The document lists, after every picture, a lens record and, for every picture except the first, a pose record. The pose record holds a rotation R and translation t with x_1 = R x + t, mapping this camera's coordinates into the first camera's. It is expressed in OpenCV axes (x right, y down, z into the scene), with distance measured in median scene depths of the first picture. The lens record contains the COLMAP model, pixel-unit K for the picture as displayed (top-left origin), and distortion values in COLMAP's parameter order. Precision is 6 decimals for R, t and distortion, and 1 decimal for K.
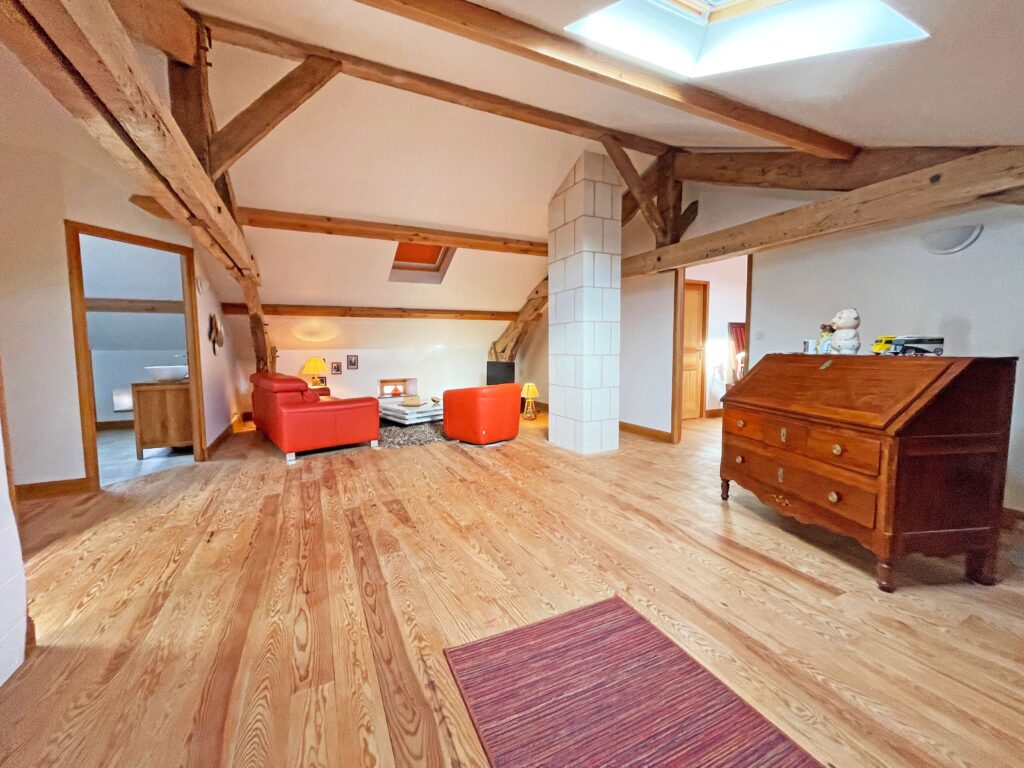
lens RADIAL K [[413.0, 0, 509.1], [0, 413.0, 382.6], [0, 0, 1]] dist [-0.000803, 0.000690]
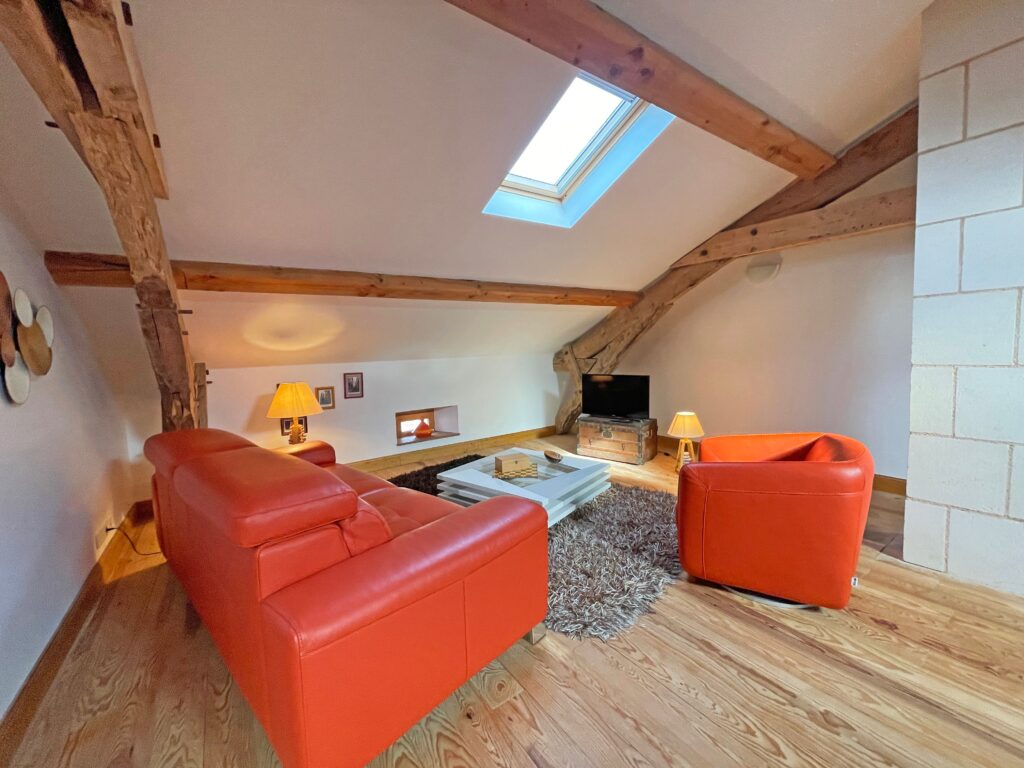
lens RADIAL K [[413.0, 0, 511.8], [0, 413.0, 380.7], [0, 0, 1]] dist [-0.000803, 0.000690]
pose [[0.987170, -0.040003, 0.154578, -0.304227], [0.041210, 0.999140, -0.004609, -0.053004], [-0.154261, 0.010920, 0.987970, 0.497789]]
